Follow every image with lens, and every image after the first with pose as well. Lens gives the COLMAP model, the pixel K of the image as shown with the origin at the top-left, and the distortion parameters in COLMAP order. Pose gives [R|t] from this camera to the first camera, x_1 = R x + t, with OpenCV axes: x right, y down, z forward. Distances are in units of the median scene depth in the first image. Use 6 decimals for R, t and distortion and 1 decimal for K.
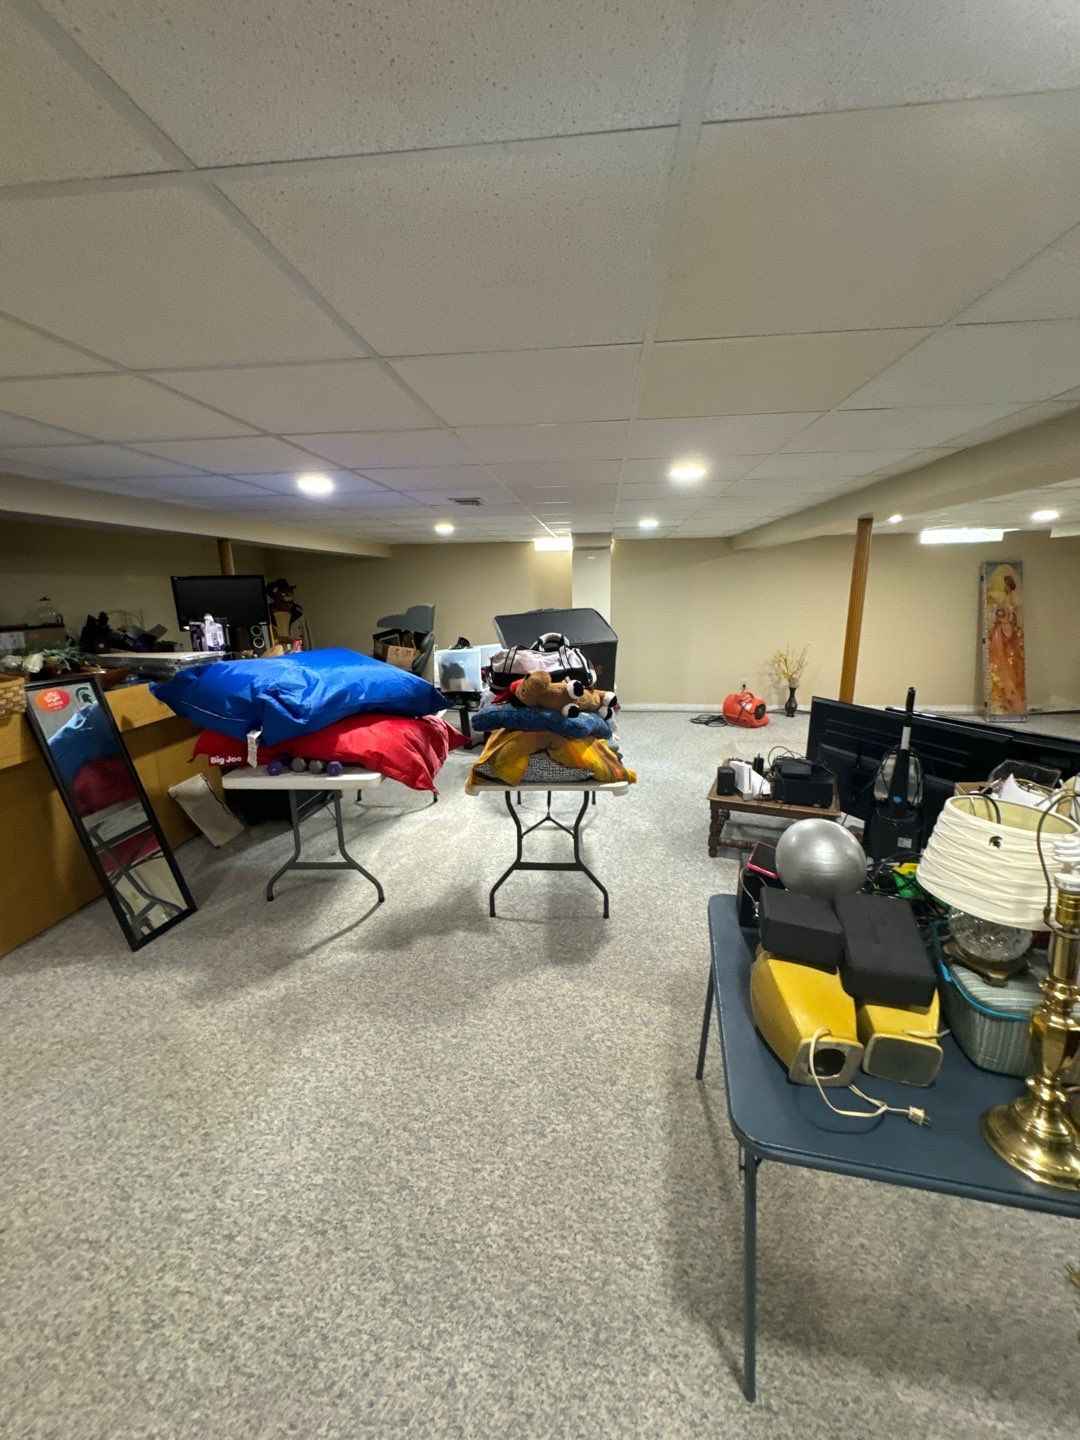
lens RADIAL K [[573.6, 0, 544.0], [0, 573.6, 719.6], [0, 0, 1]] dist [0.001828, -0.000964]
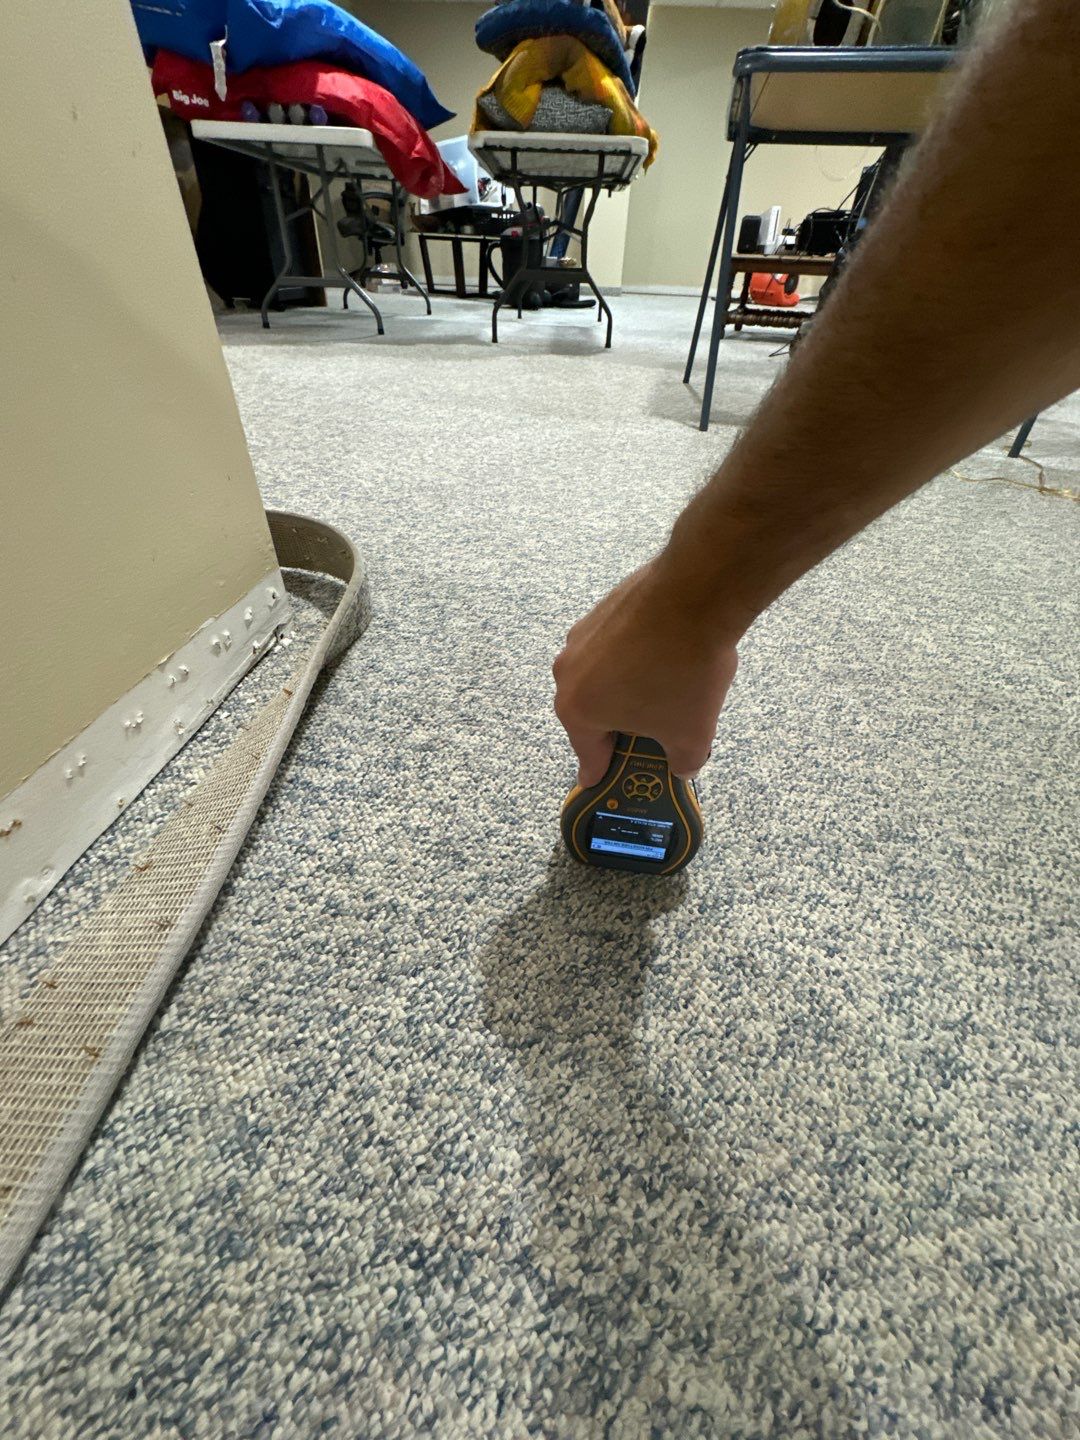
lens RADIAL K [[573.6, 0, 546.3], [0, 573.6, 723.6], [0, 0, 1]] dist [0.001828, -0.000964]
pose [[0.998379, 0.047124, 0.031923, 0.000536], [-0.055975, 0.914589, 0.400492, 0.543438], [-0.010323, -0.401630, 0.915744, -0.177174]]
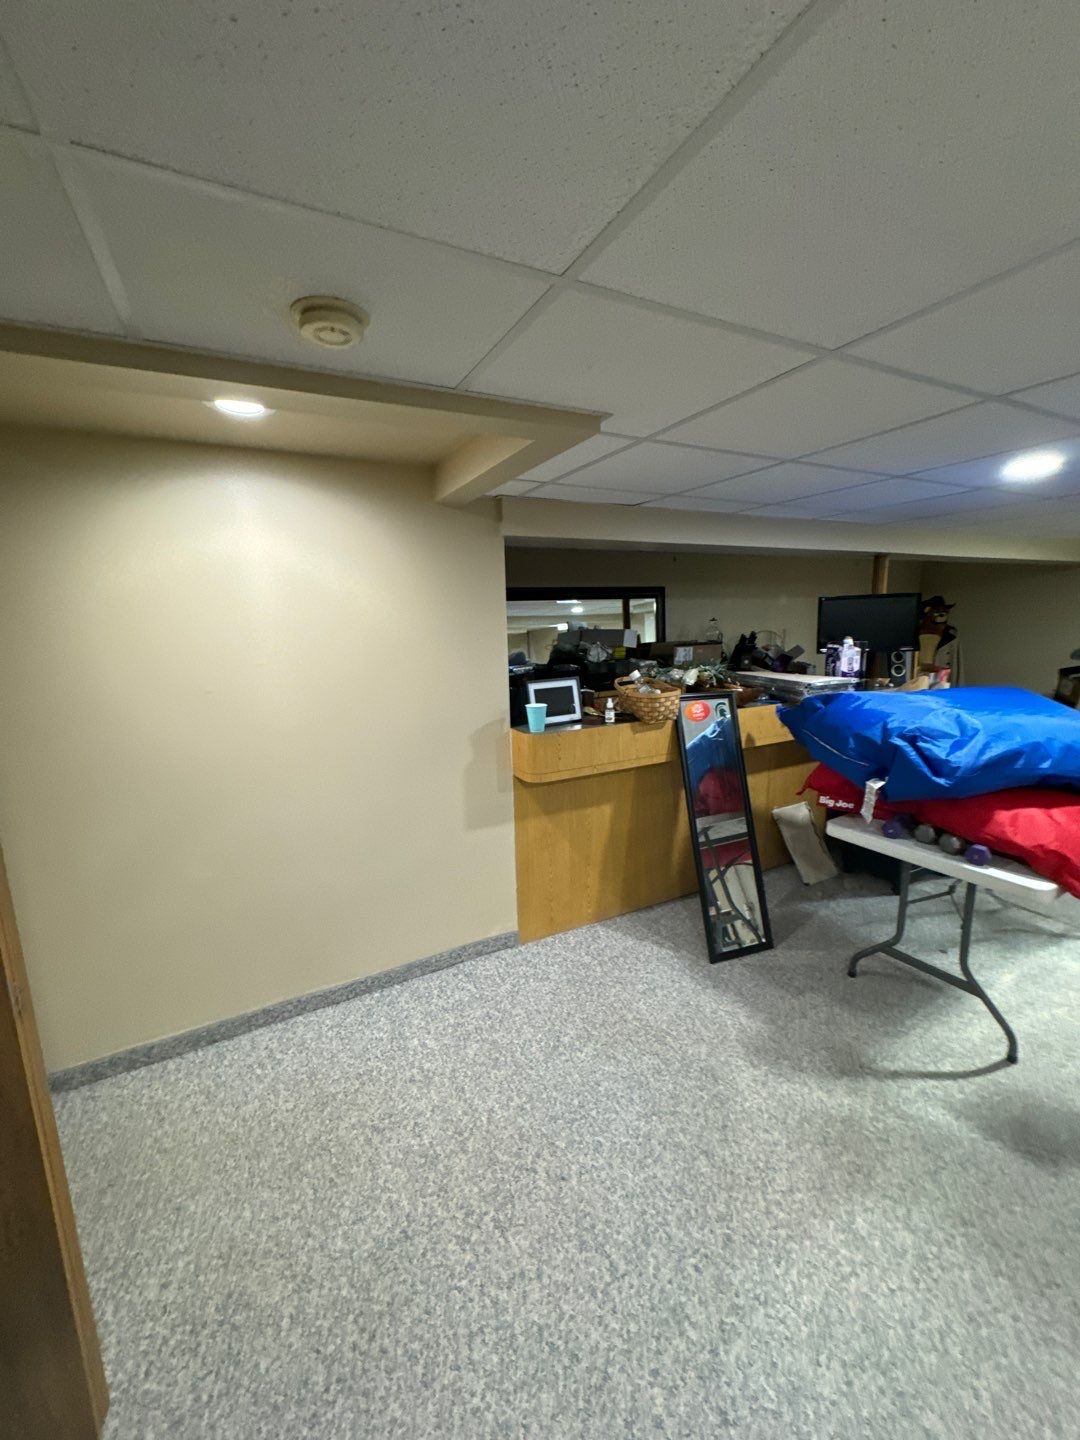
lens RADIAL K [[573.6, 0, 540.0], [0, 573.6, 721.0], [0, 0, 1]] dist [0.001828, -0.000964]
pose [[0.537842, 0.150614, -0.829482, -0.084591], [-0.175278, 0.982389, 0.064726, -0.030042], [0.824623, 0.110577, 0.554770, 0.119428]]
